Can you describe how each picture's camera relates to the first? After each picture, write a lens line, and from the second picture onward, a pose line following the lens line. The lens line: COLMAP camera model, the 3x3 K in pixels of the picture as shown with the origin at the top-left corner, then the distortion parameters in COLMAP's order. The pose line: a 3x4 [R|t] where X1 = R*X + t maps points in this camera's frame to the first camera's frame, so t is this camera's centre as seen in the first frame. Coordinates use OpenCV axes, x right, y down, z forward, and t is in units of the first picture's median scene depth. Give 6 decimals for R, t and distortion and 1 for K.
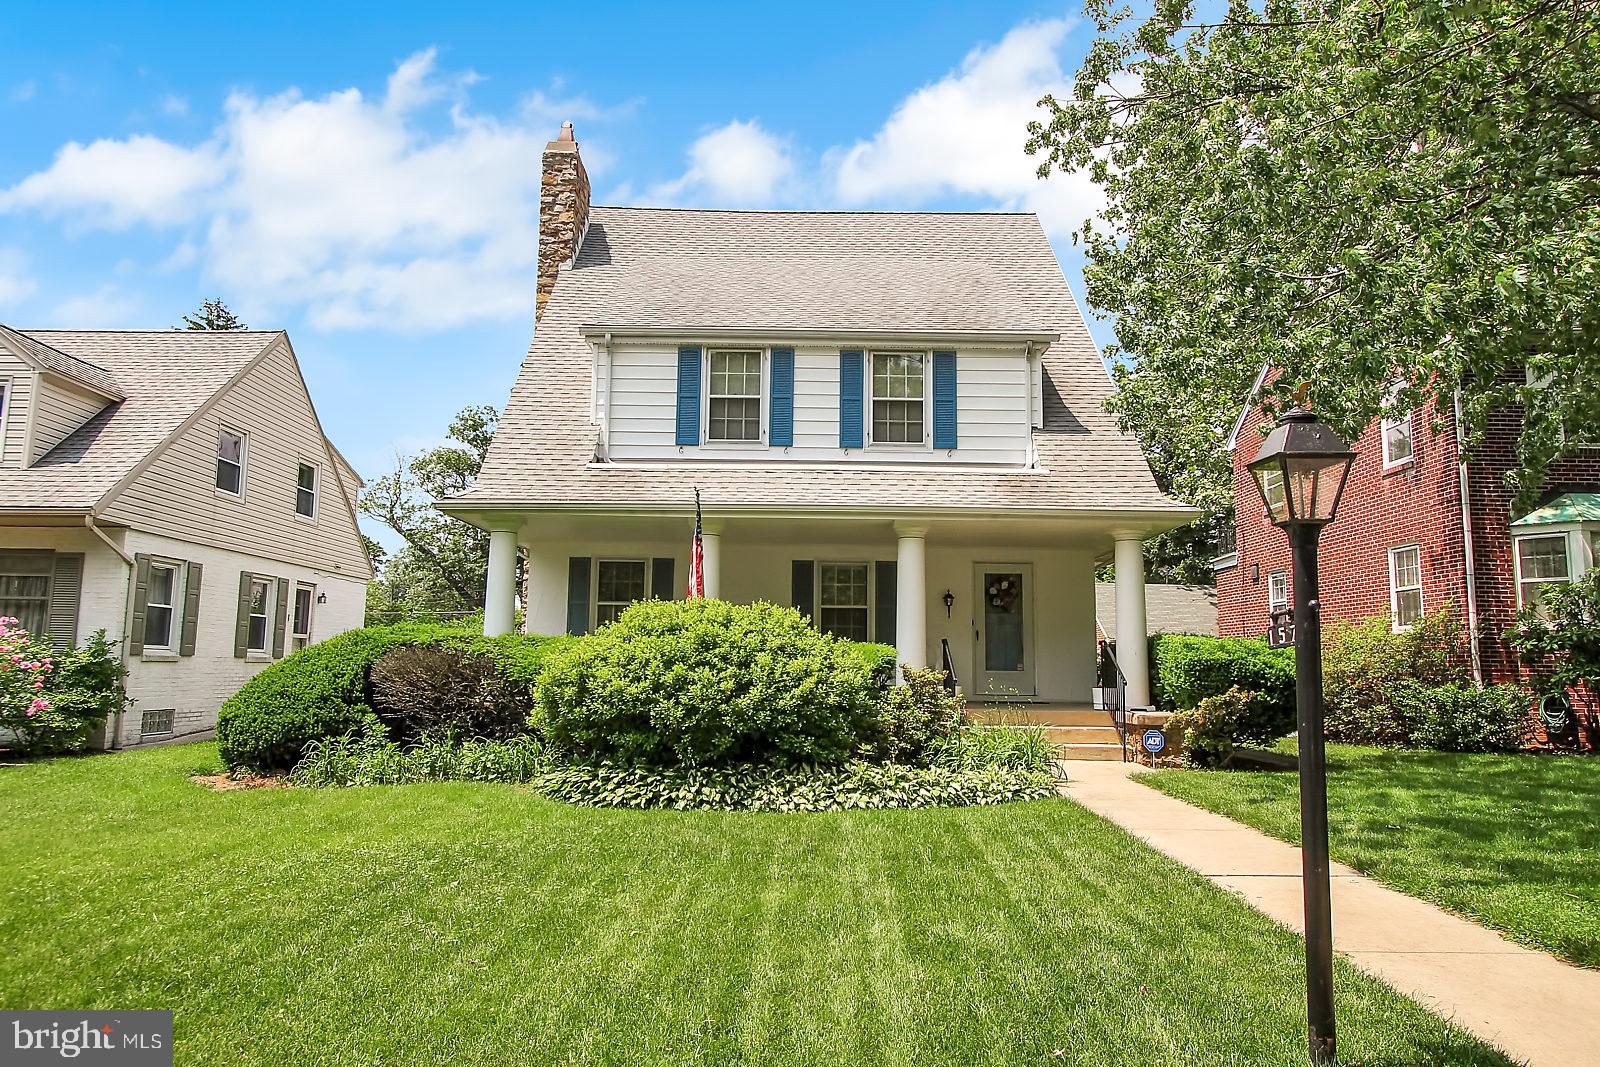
lens RADIAL K [[964.2, 0, 811.7], [0, 964.2, 499.9], [0, 0, 1]] dist [0.004759, 0.000753]
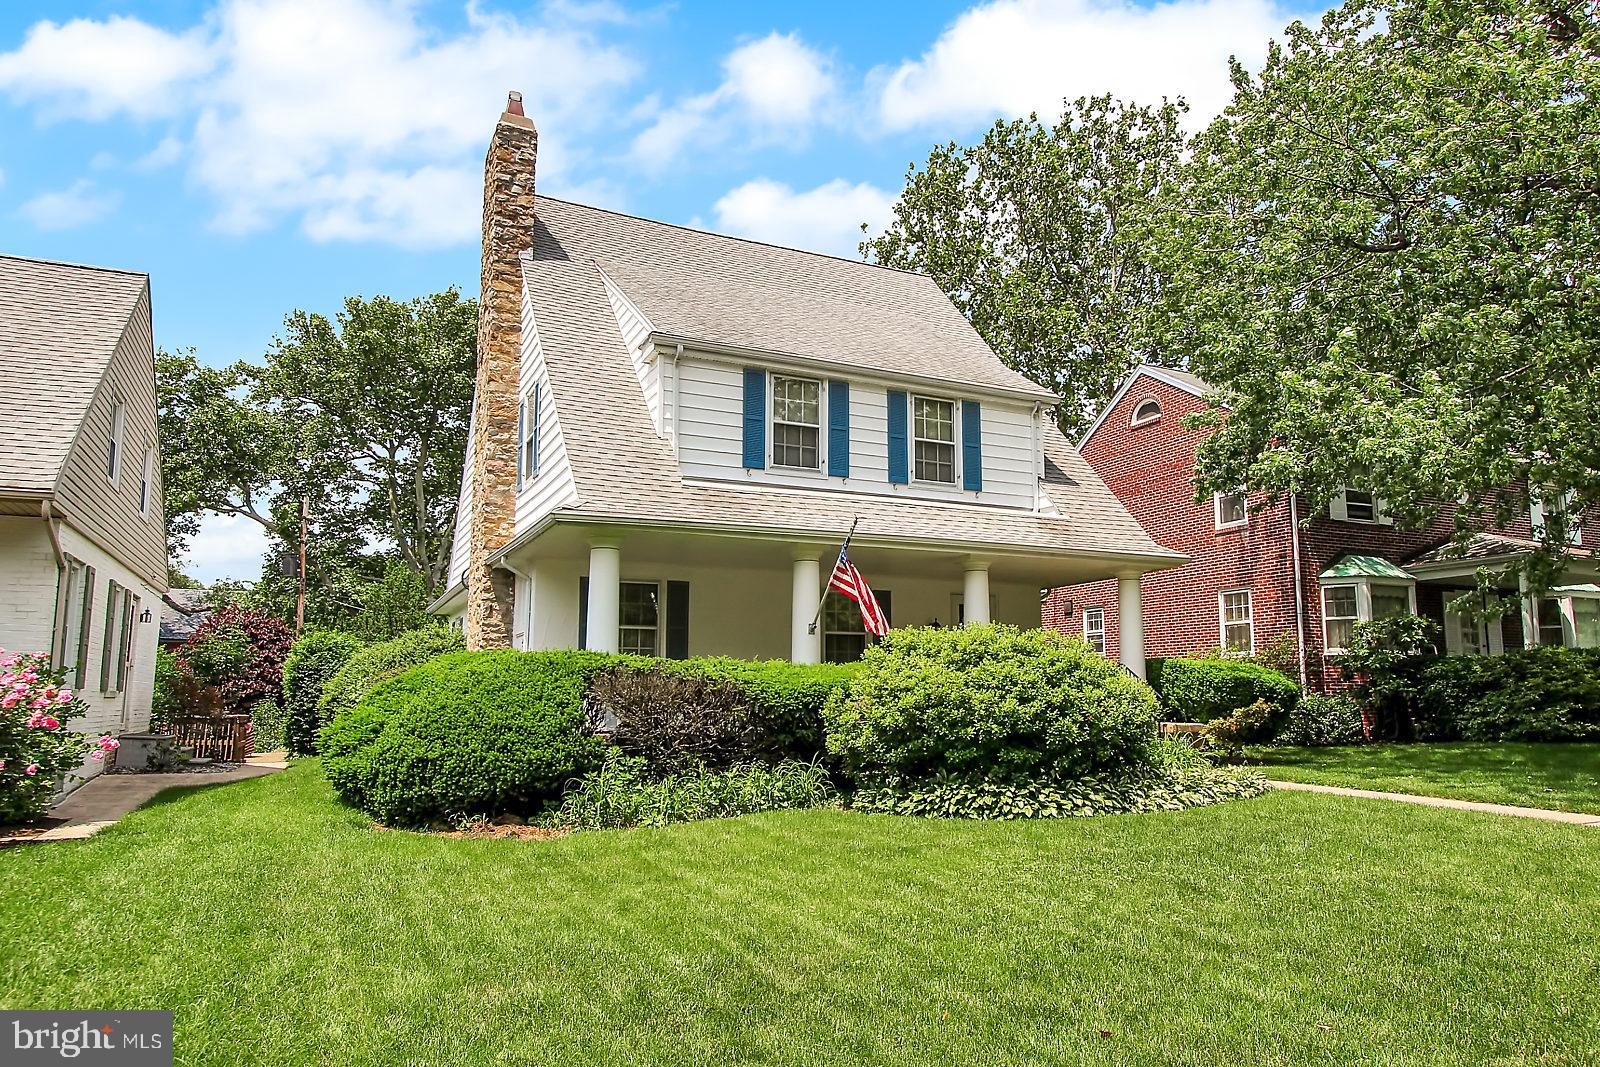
lens RADIAL K [[976.8, 0, 795.0], [0, 976.8, 530.3], [0, 0, 1]] dist [0.001043, -0.000512]
pose [[0.907297, 0.053579, 0.417063, -0.502487], [-0.055172, 0.998443, -0.008245, 0.012454], [-0.416855, -0.015530, 0.908840, 0.071081]]
